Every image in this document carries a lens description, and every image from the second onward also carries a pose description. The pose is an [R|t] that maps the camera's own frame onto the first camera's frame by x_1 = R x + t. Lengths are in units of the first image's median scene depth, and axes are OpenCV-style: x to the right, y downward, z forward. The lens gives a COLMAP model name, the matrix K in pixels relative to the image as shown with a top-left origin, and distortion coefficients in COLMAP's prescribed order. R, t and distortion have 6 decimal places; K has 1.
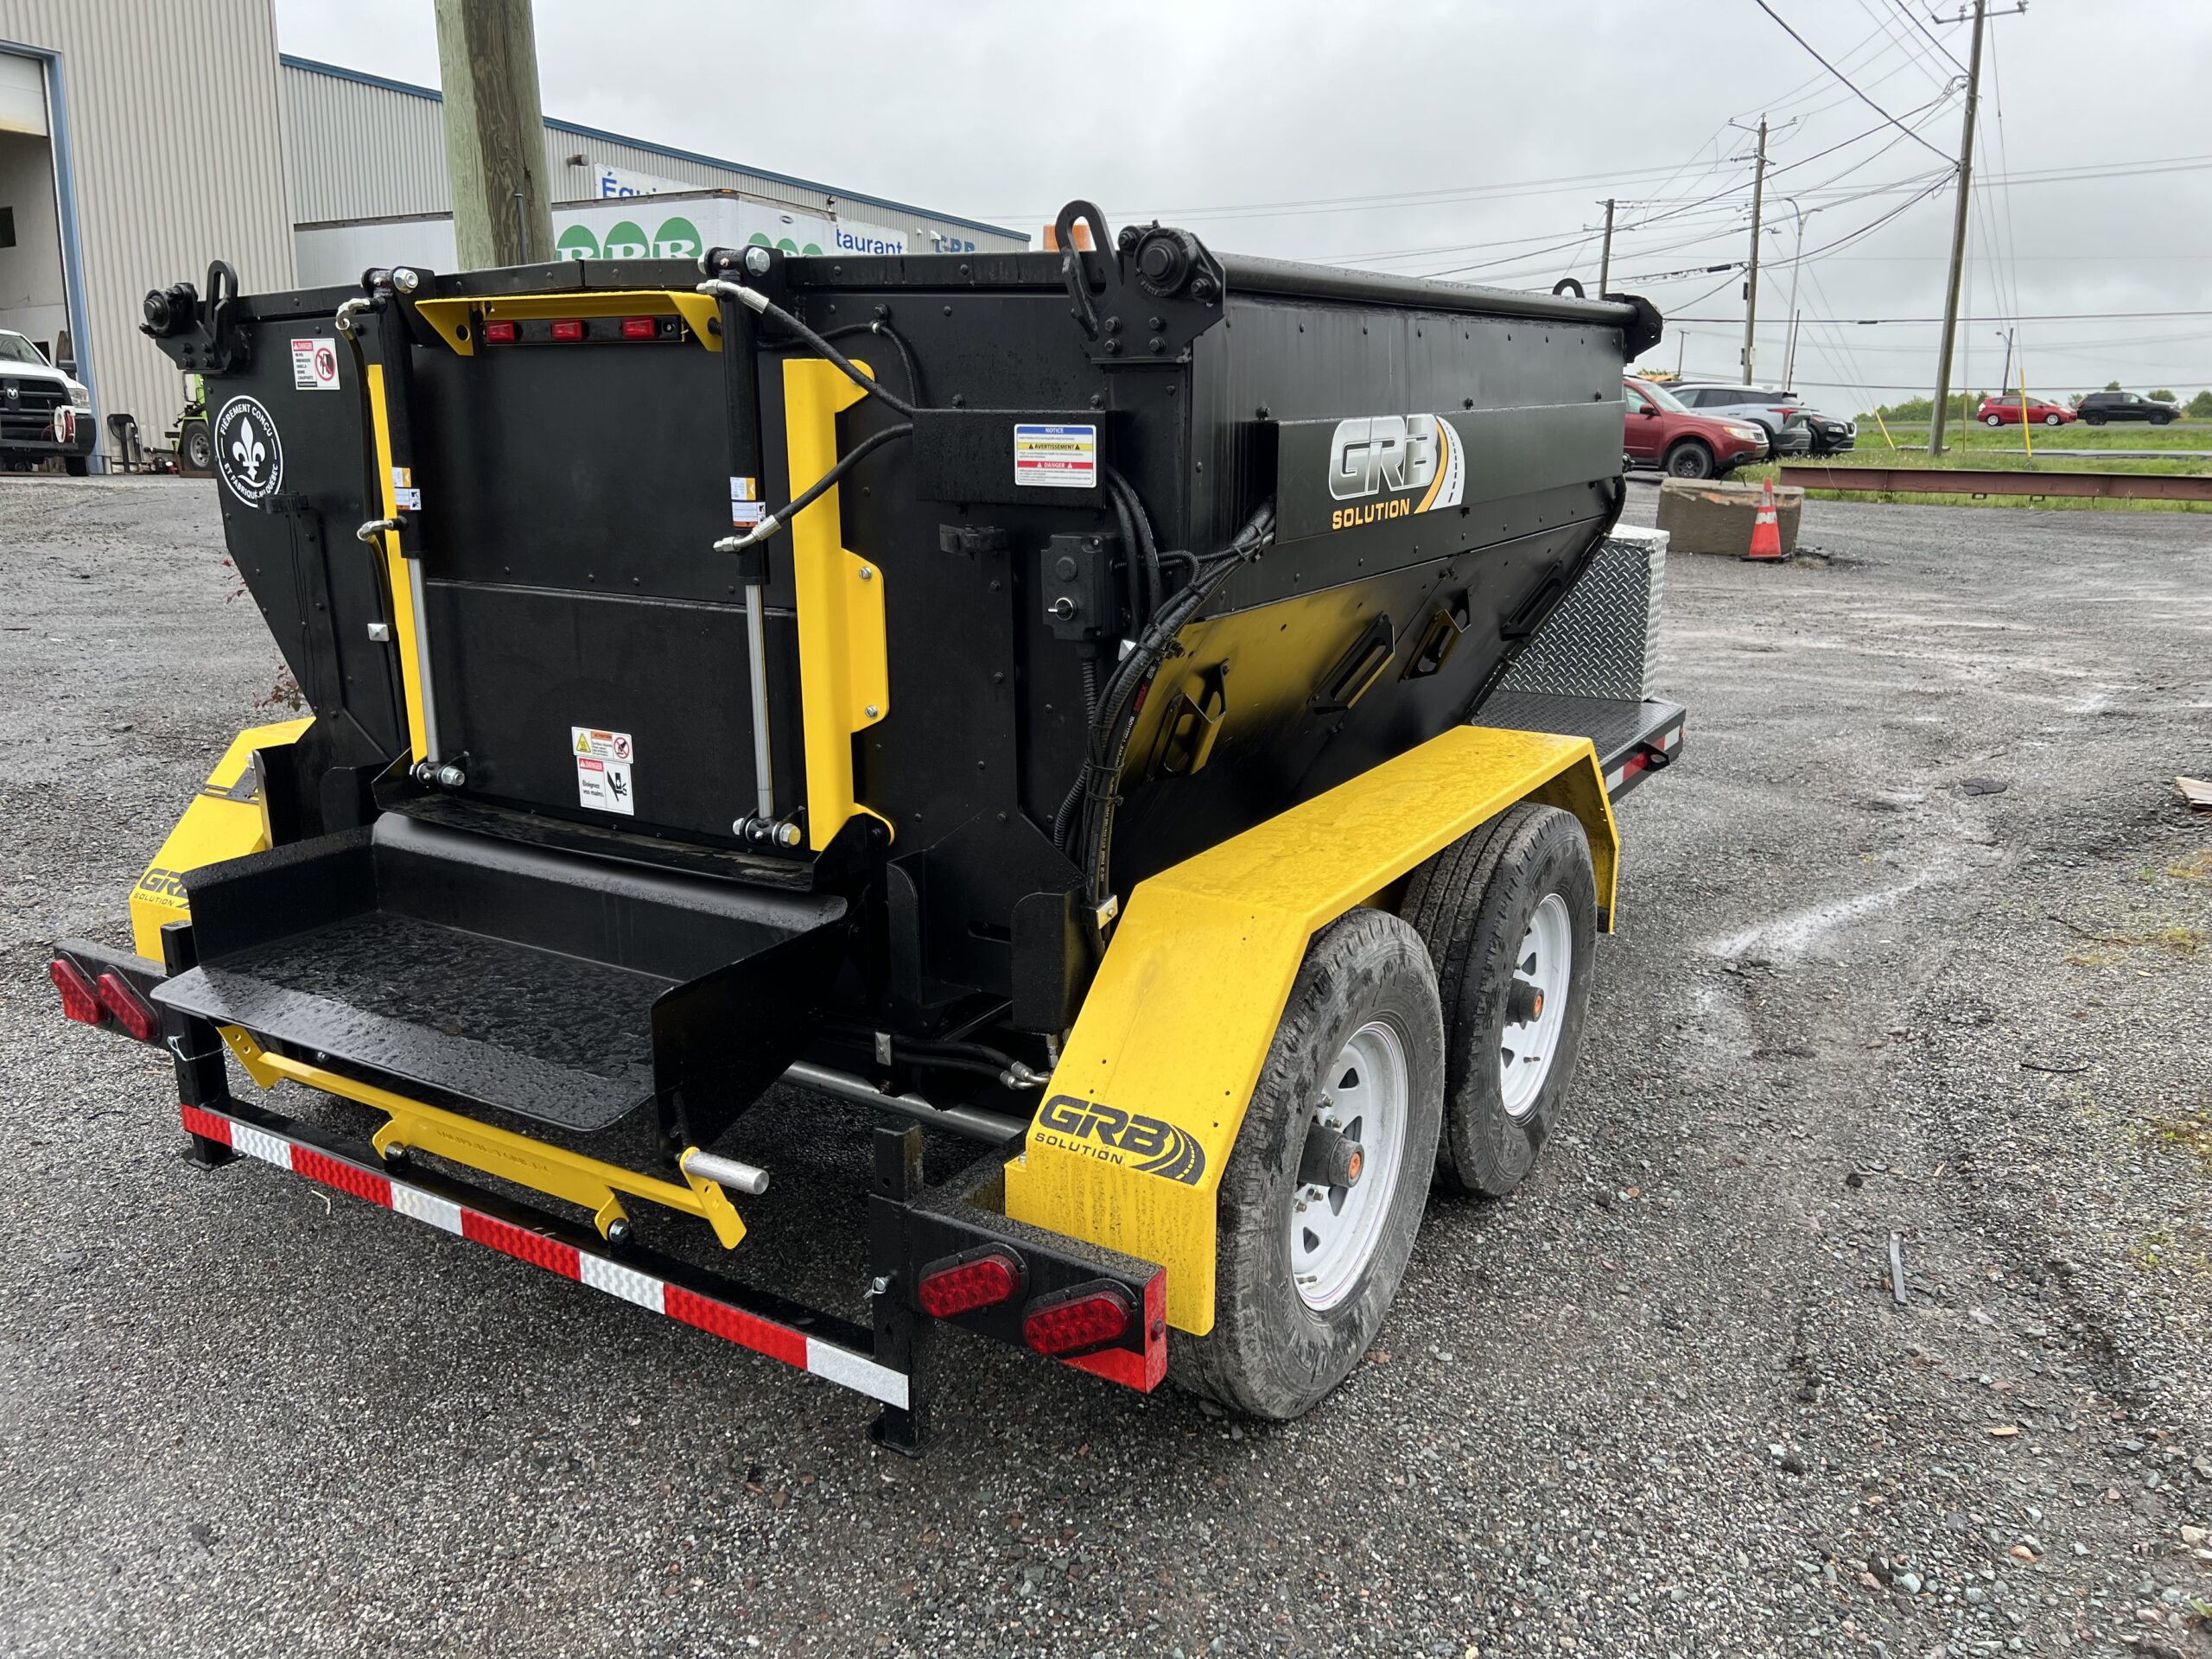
lens RADIAL K [[1677.8, 0, 1106.0], [0, 1677.8, 829.5], [0, 0, 1]] dist [0.029728, -0.000119]
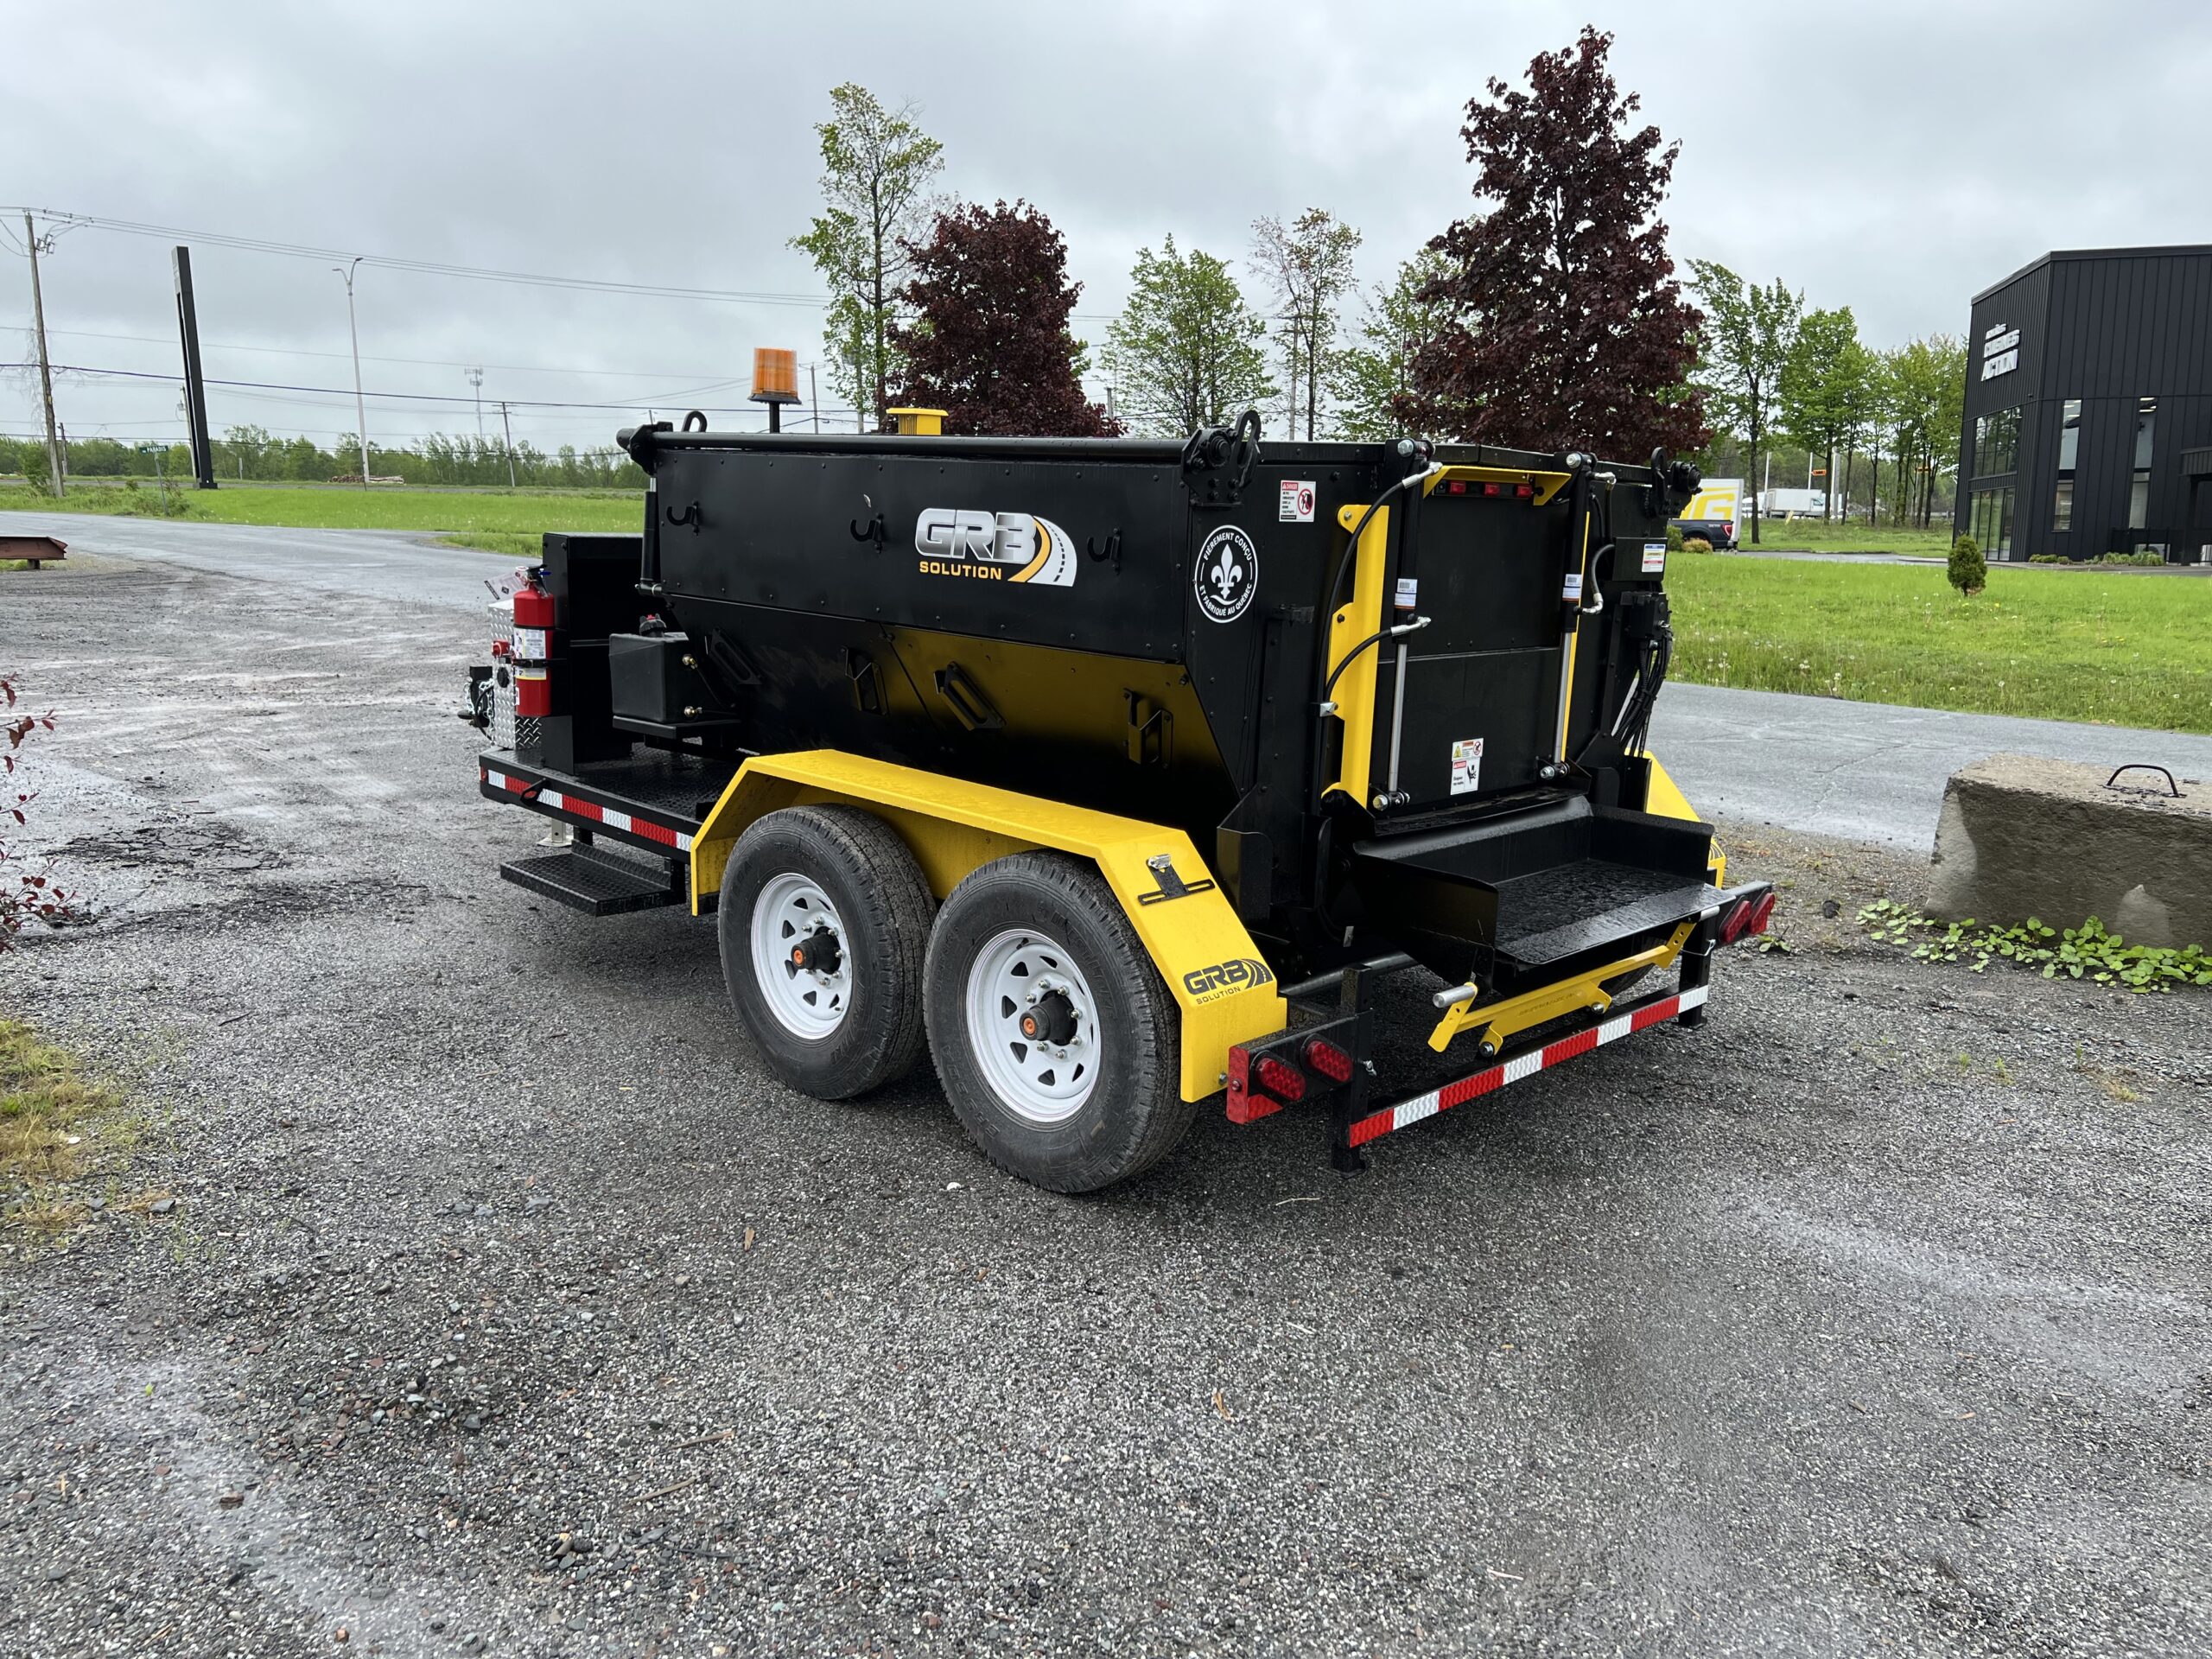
lens RADIAL K [[1677.8, 0, 1106.0], [0, 1677.8, 829.5], [0, 0, 1]] dist [0.029728, -0.000119]
pose [[0.226515, -0.194428, 0.954405, -1.714274], [0.195446, 0.969017, 0.151019, -0.255258], [-0.954197, 0.152327, 0.257497, 0.853774]]
